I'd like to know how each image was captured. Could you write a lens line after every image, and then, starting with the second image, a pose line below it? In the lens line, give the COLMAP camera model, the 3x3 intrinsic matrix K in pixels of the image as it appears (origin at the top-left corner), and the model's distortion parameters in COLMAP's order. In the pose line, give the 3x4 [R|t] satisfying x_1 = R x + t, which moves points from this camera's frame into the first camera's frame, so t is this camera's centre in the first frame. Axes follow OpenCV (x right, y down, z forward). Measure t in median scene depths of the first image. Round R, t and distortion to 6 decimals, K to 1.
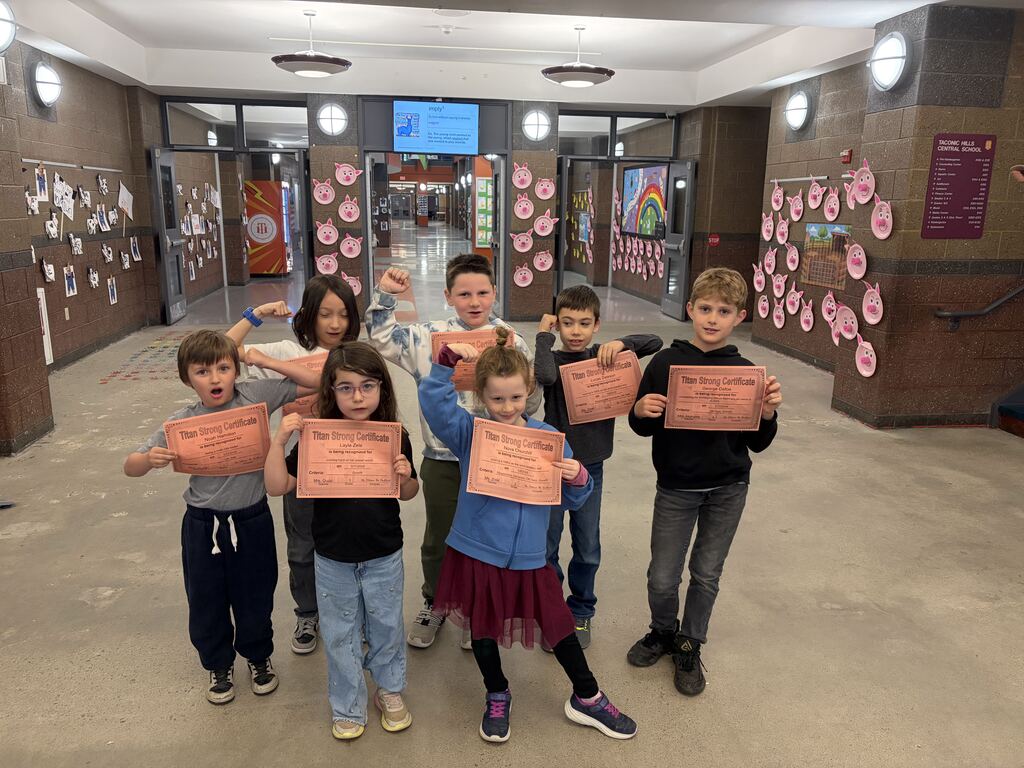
lens RADIAL K [[785.3, 0, 509.5], [0, 785.3, 381.7], [0, 0, 1]] dist [0.016870, 0.005582]
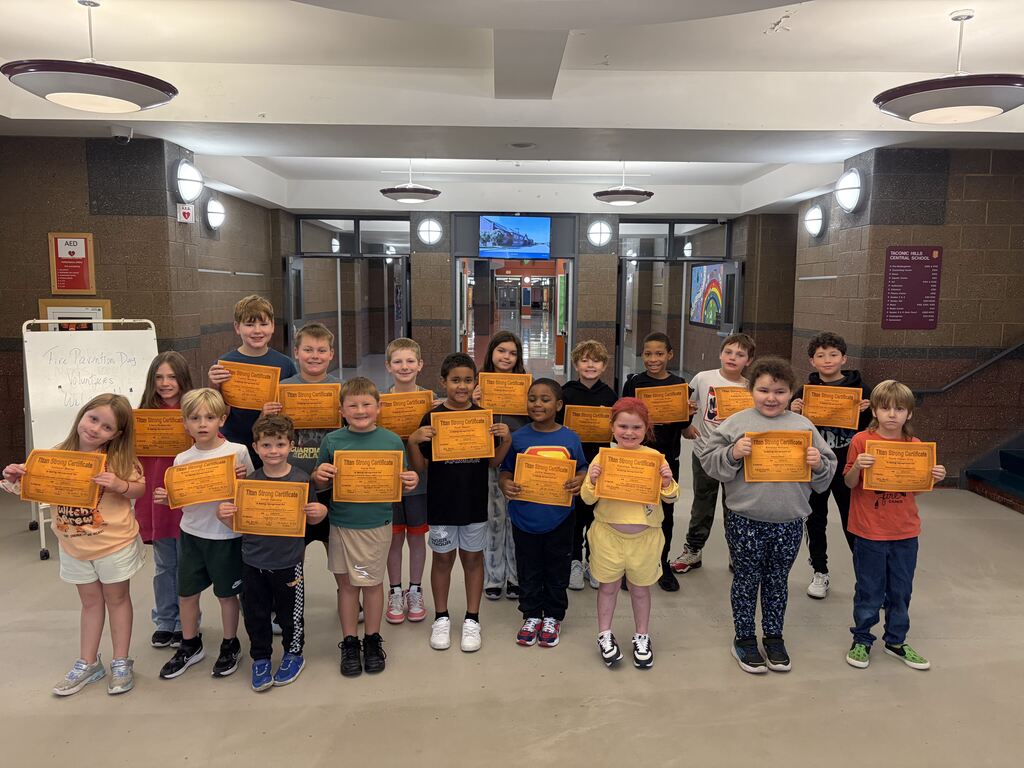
lens RADIAL K [[785.3, 0, 512.9], [0, 785.3, 387.7], [0, 0, 1]] dist [0.016870, 0.005582]
pose [[0.990871, 0.010056, -0.134441, 0.066457], [-0.023881, 0.994537, -0.101613, 0.025878], [0.132685, 0.103896, 0.985698, -0.150297]]
